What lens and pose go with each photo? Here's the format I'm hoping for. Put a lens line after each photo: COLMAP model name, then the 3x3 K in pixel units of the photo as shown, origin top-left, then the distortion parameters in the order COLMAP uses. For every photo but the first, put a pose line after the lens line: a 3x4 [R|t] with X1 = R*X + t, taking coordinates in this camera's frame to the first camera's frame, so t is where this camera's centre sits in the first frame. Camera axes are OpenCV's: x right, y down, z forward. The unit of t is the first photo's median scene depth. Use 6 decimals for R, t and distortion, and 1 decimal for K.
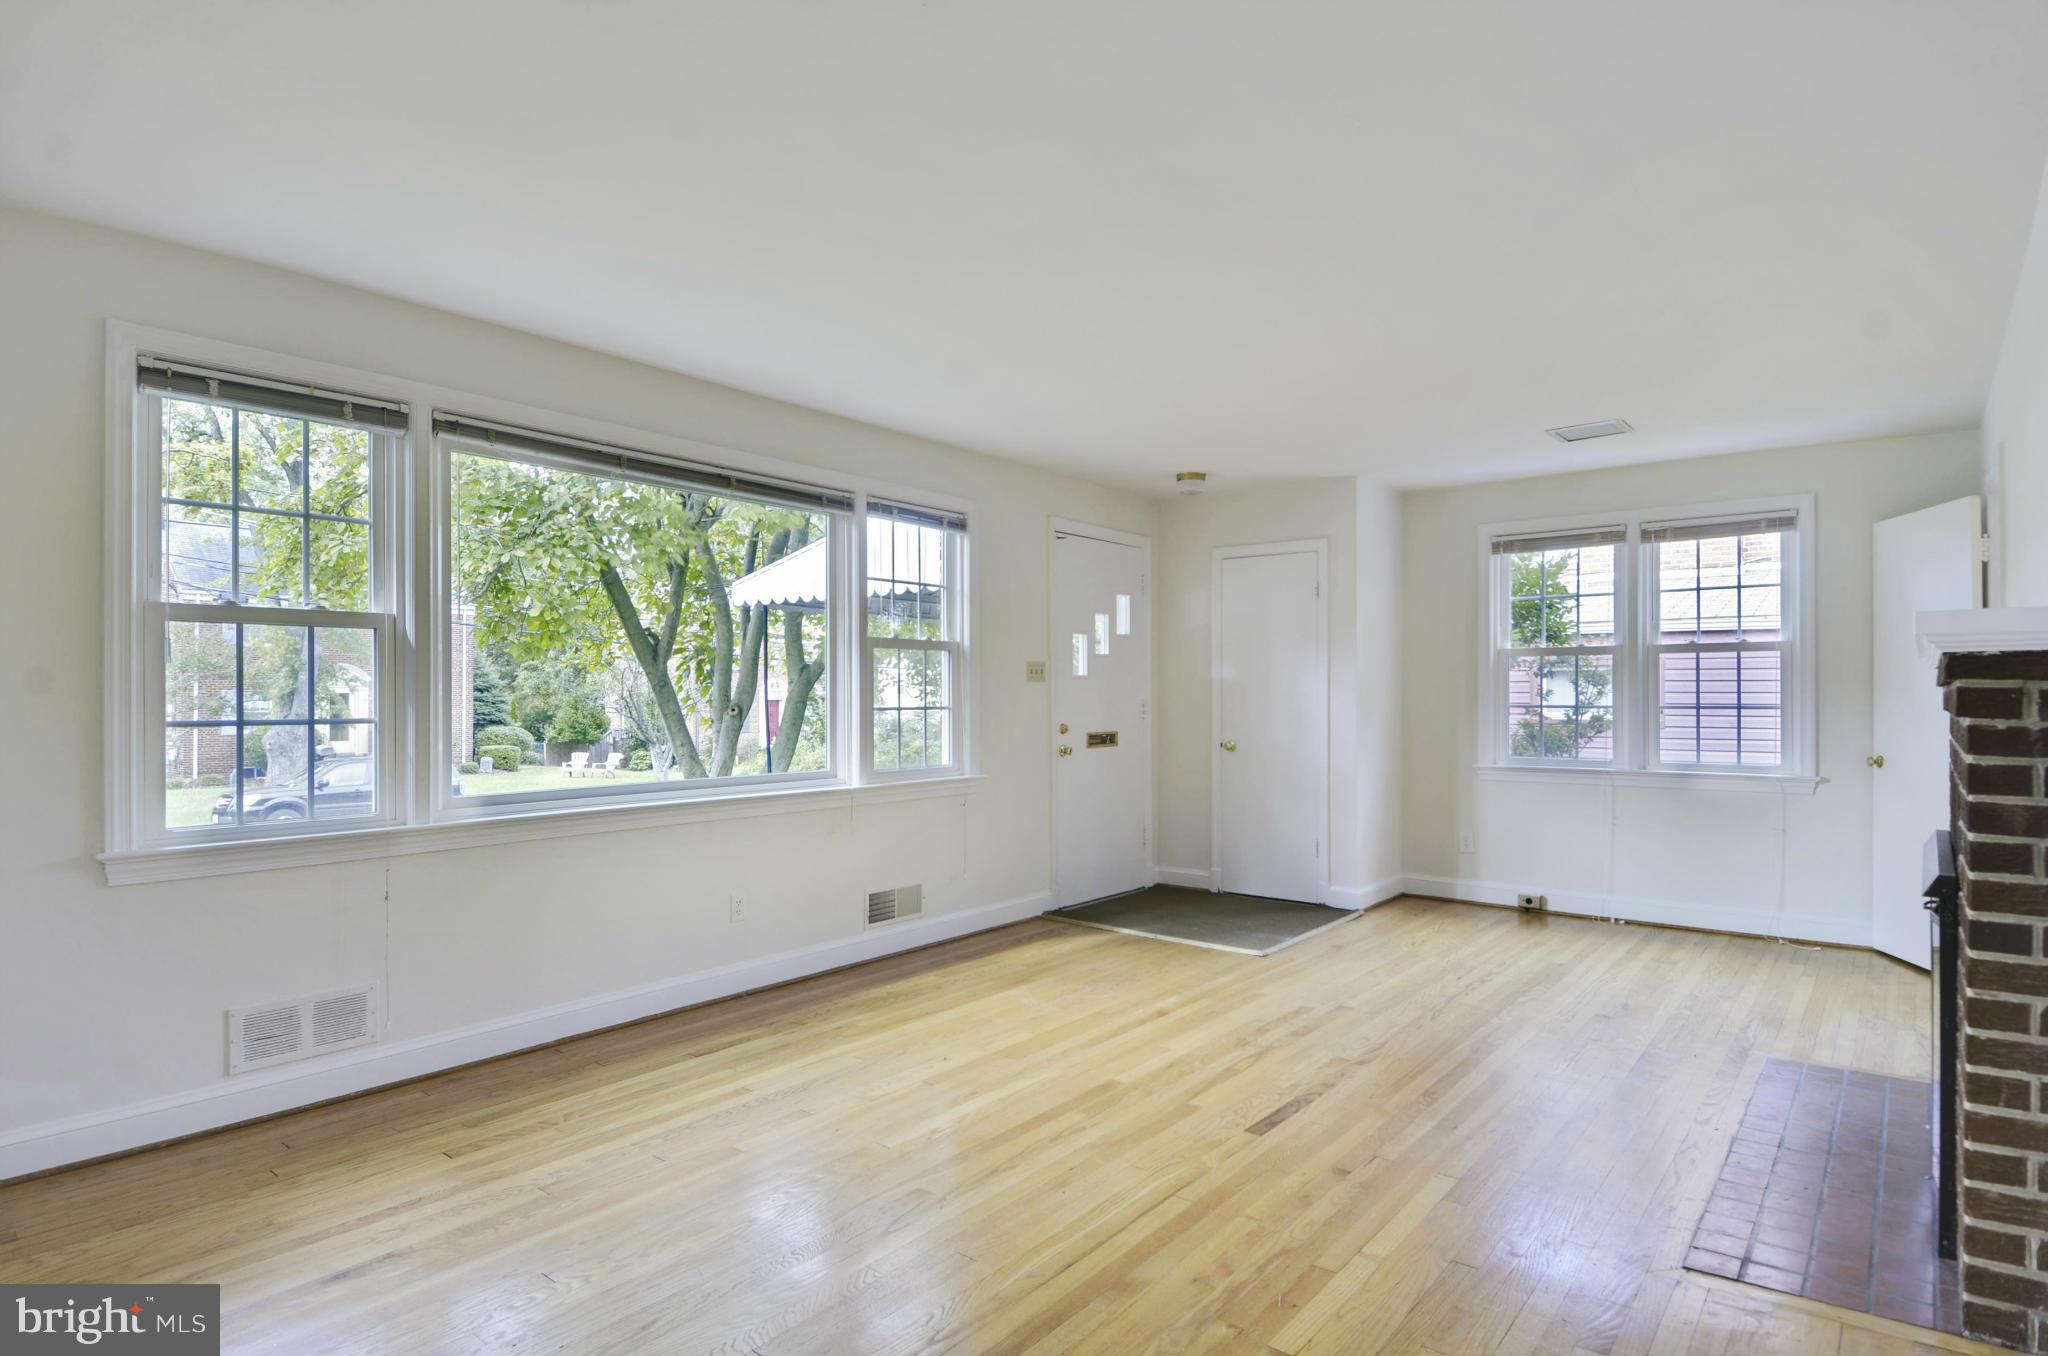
lens RADIAL K [[1085.6, 0, 1036.5], [0, 1085.6, 680.9], [0, 0, 1]] dist [0.034476, -0.000392]
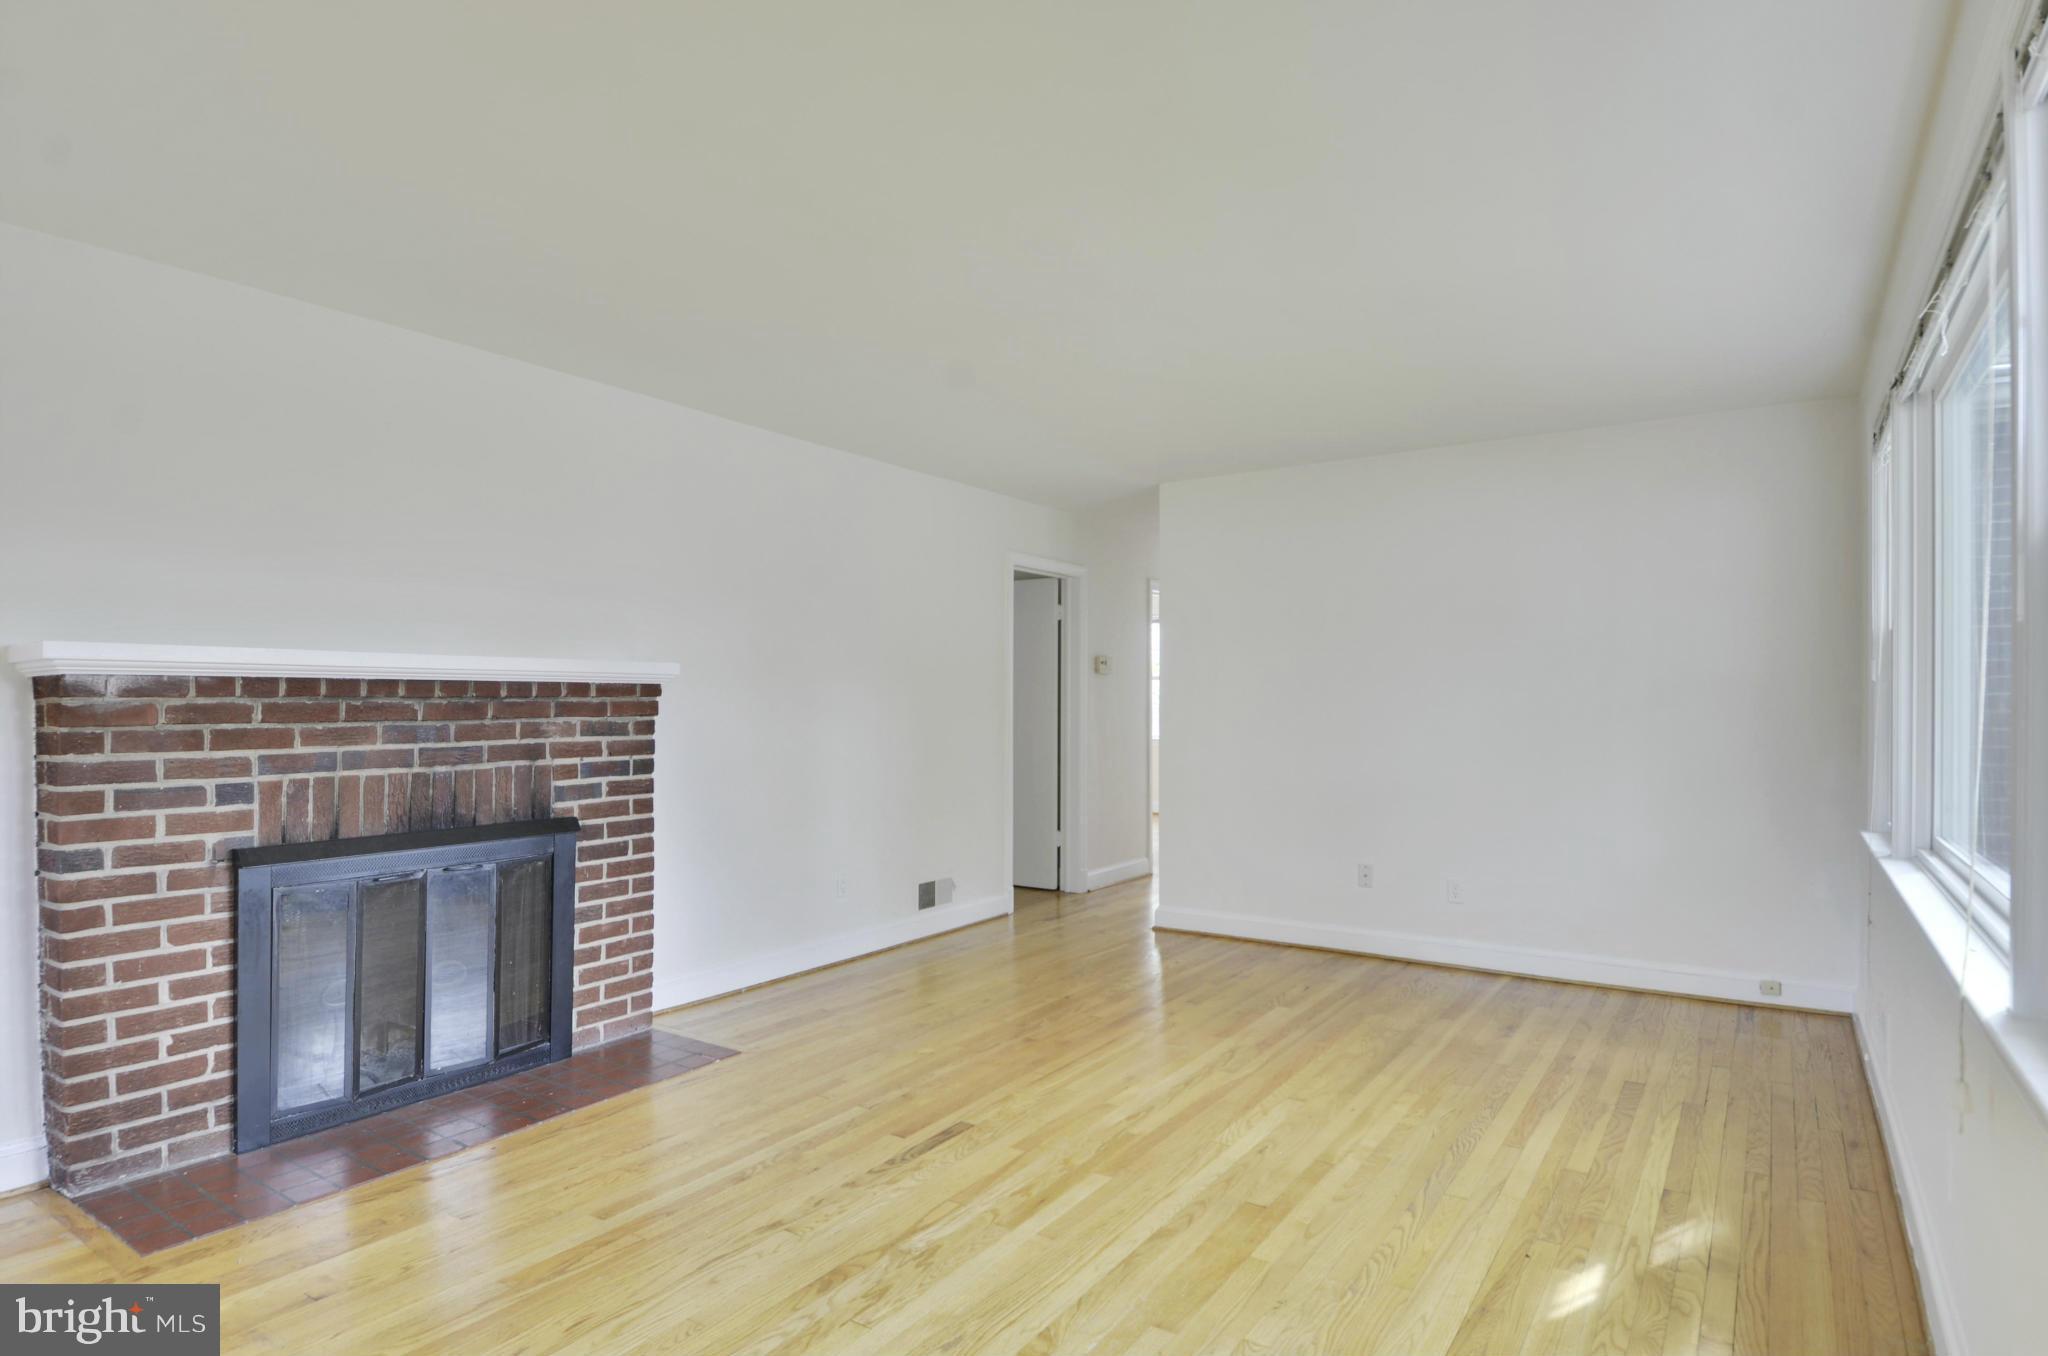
lens RADIAL K [[1112.6, 0, 1026.4], [0, 1112.6, 703.1], [0, 0, 1]] dist [0.002347, -0.000936]
pose [[-0.996174, -0.004351, -0.087279, 0.216123], [-0.003968, 0.999982, -0.004560, 0.014450], [0.087297, -0.004196, -0.996173, 1.887247]]
